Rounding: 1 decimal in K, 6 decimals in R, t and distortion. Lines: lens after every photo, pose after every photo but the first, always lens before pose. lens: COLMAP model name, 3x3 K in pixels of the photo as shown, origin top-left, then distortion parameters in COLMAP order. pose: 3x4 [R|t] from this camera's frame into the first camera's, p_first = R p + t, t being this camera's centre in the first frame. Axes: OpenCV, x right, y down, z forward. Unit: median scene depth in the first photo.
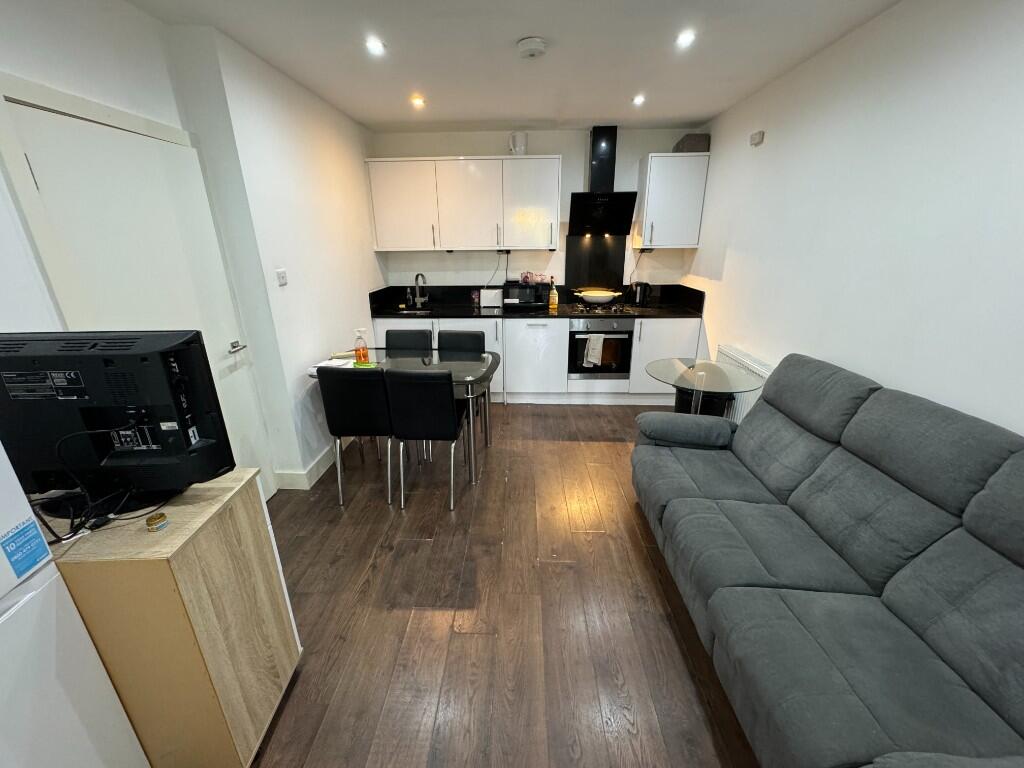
lens RADIAL K [[414.0, 0, 512.0], [0, 414.0, 384.0], [0, 0, 1]] dist [-0.020744, -0.000081]
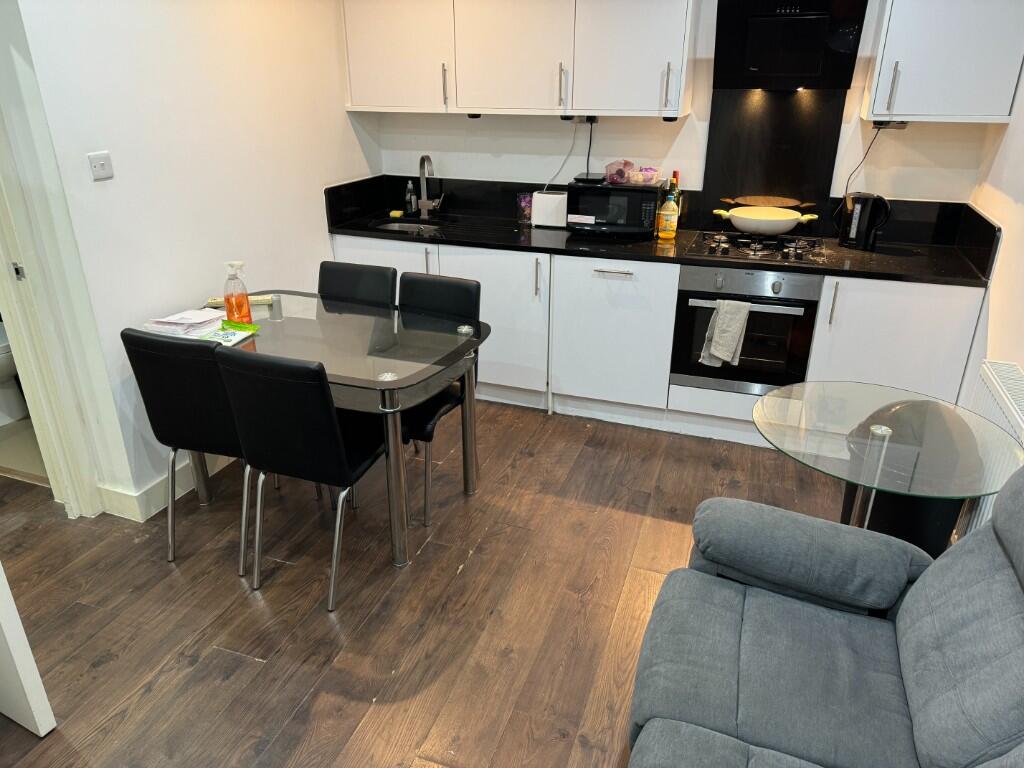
lens RADIAL K [[721.1, 0, 509.0], [0, 721.1, 392.9], [0, 0, 1]] dist [0.111002, -0.187851]
pose [[0.950413, 0.133762, -0.280755, 0.203029], [-0.110773, 0.989170, 0.096290, -0.065808], [0.290594, -0.060415, 0.954937, 0.099913]]
